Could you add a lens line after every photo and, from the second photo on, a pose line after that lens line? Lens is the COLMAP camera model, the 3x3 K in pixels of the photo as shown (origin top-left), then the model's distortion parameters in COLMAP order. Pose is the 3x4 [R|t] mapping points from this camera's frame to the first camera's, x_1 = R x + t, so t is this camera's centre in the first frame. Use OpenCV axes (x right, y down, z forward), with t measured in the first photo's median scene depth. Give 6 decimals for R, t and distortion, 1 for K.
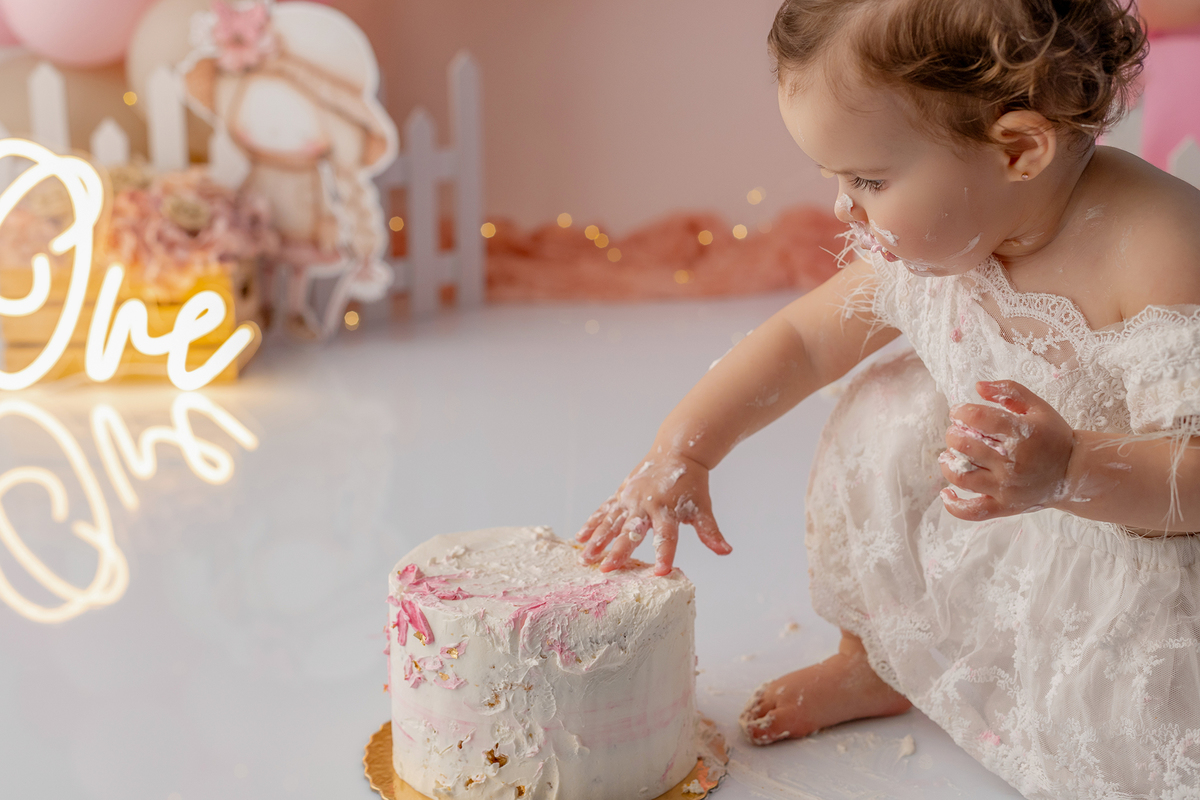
lens RADIAL K [[1742.7, 0, 618.0], [0, 1742.7, 394.4], [0, 0, 1]] dist [-0.028798, -0.077006]
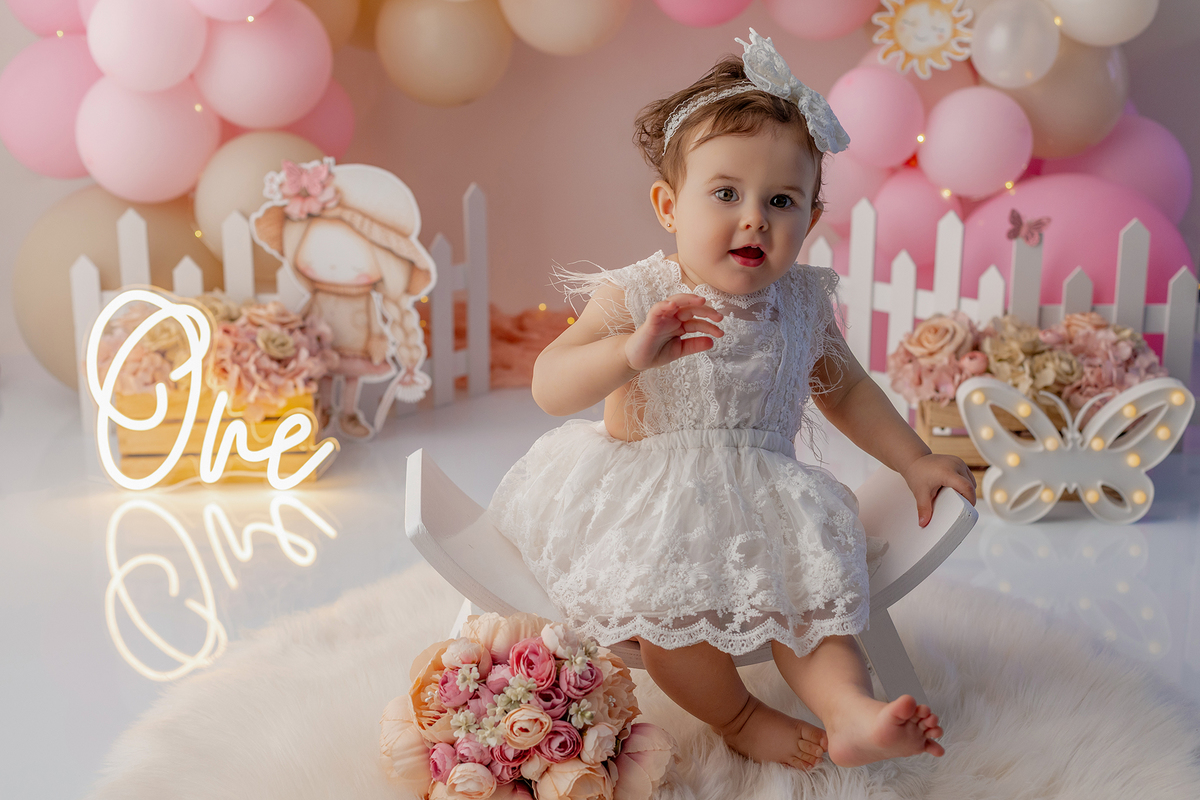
lens RADIAL K [[1756.0, 0, 600.0], [0, 1756.0, 400.0], [0, 0, 1]] dist [-0.029210, -0.108195]
pose [[0.996235, -0.026088, 0.082679, -0.117183], [0.023848, 0.999325, 0.027957, -0.089056], [-0.083353, -0.025880, 0.996184, -0.225964]]
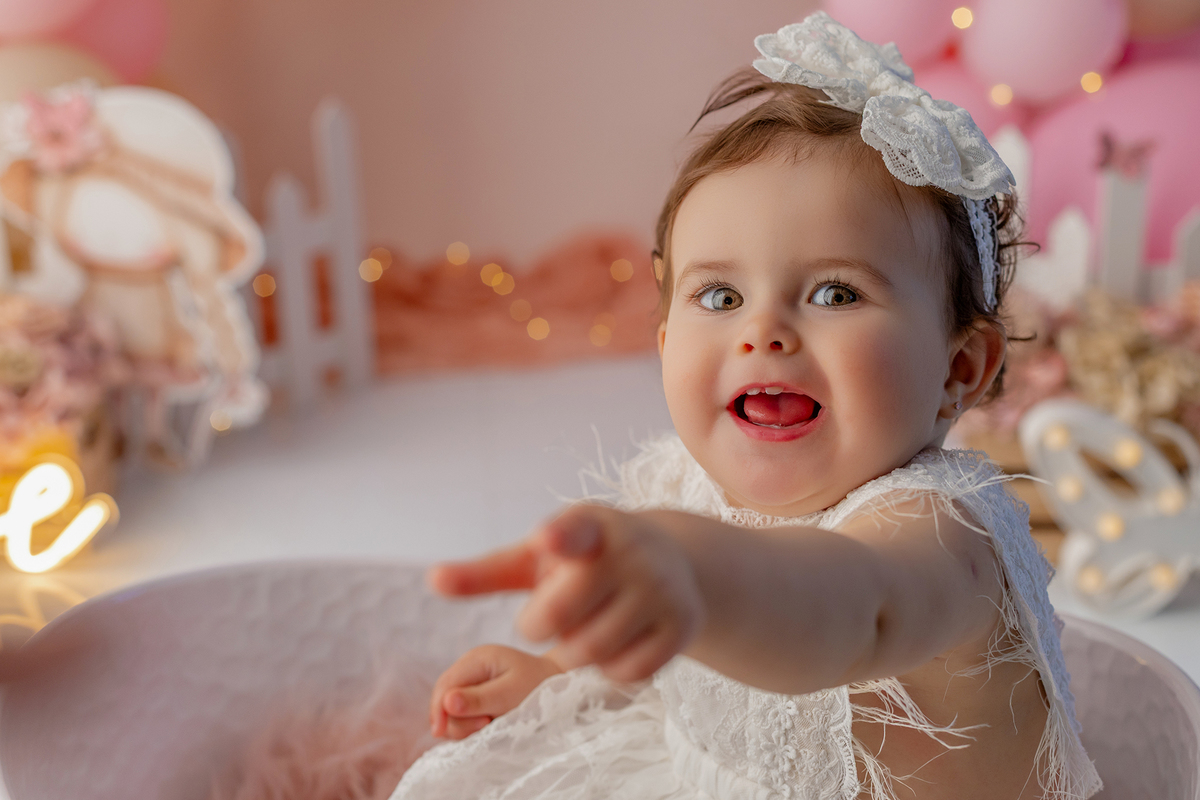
lens RADIAL K [[1756.0, 0, 600.0], [0, 1756.0, 400.0], [0, 0, 1]] dist [-0.029210, -0.108195]
pose [[0.996824, -0.060439, 0.051856, -0.012634], [0.054308, 0.992175, 0.112424, -0.156834], [-0.058245, -0.109250, 0.992306, 0.149149]]
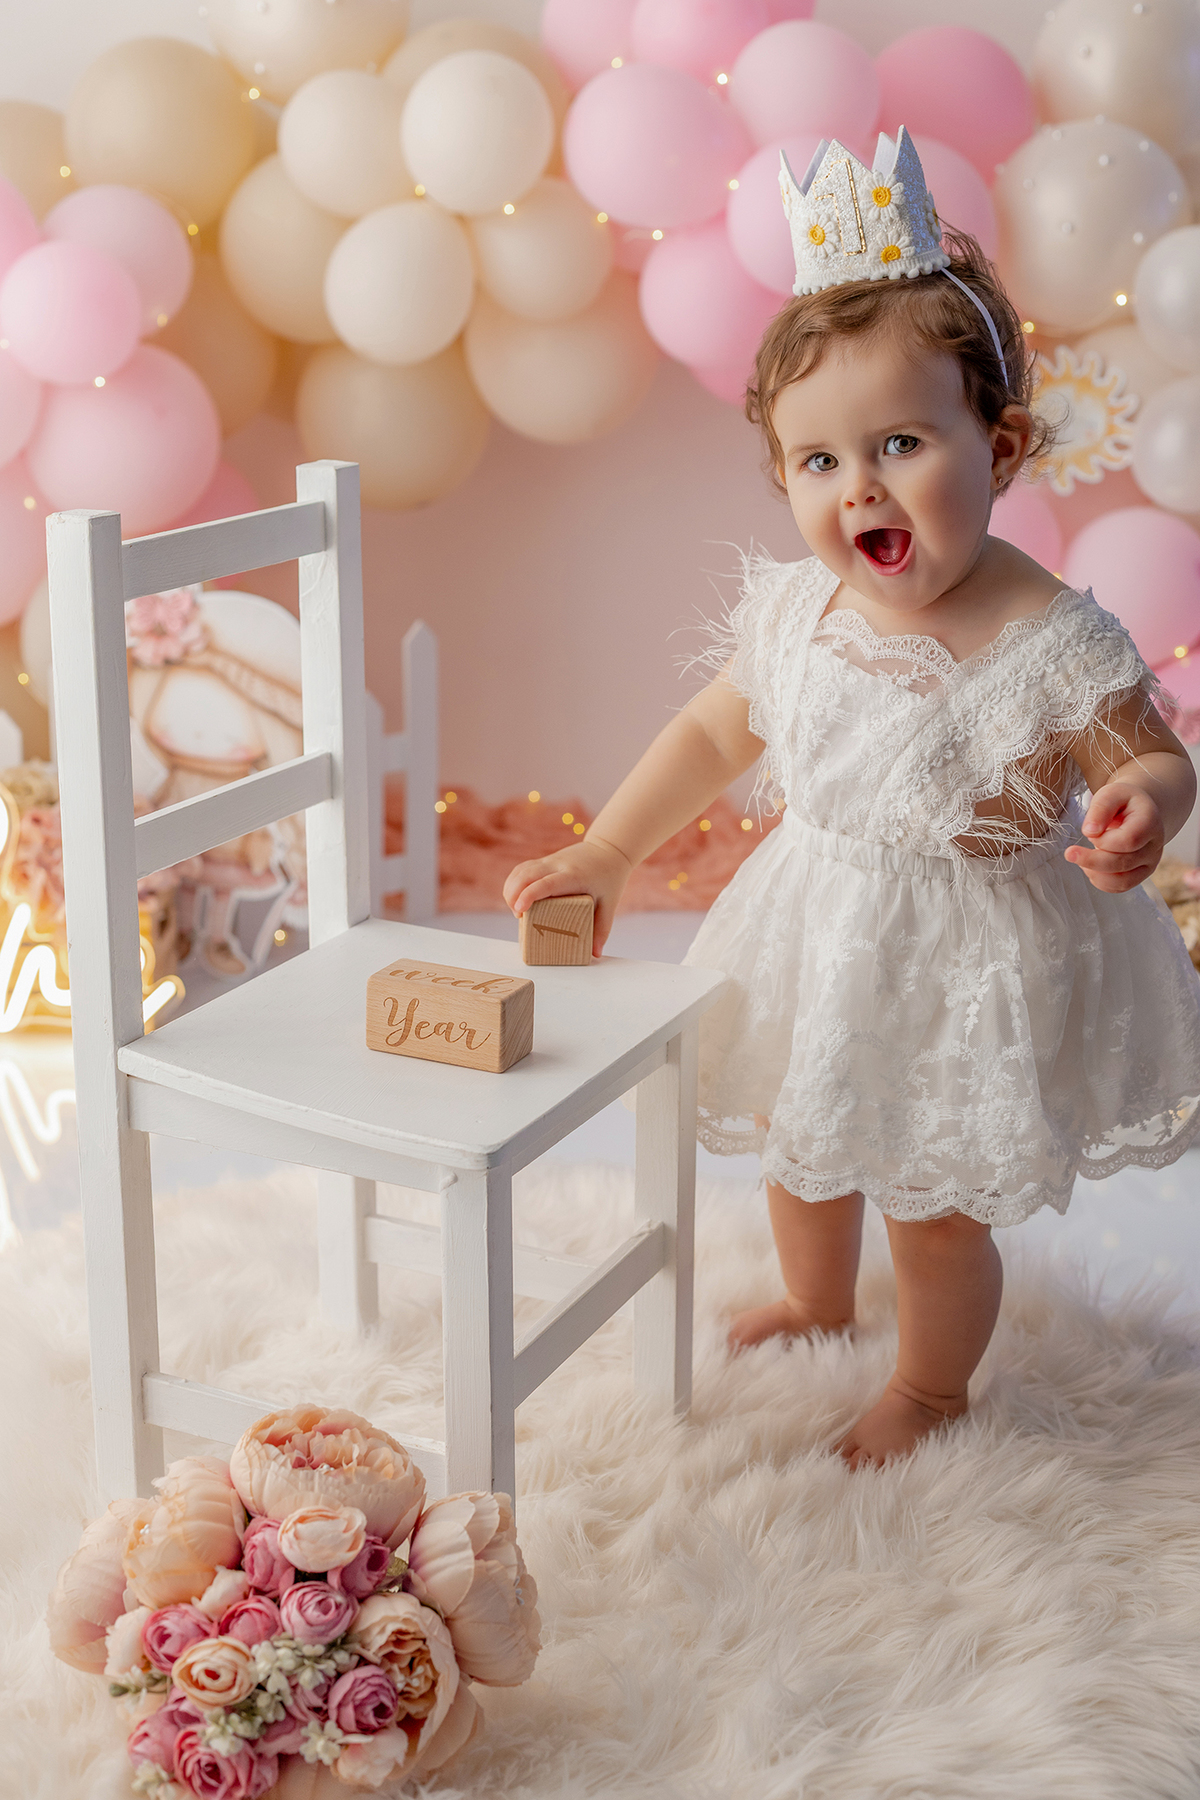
lens RADIAL K [[2506.4, 0, 600.0], [0, 2506.4, 900.0], [0, 0, 1]] dist [-0.024400, -0.095862]
pose [[0.999823, 0.018605, 0.002700, -0.002407], [-0.018672, 0.999451, 0.027355, -0.107720], [-0.002189, -0.027401, 0.999622, -0.232636]]
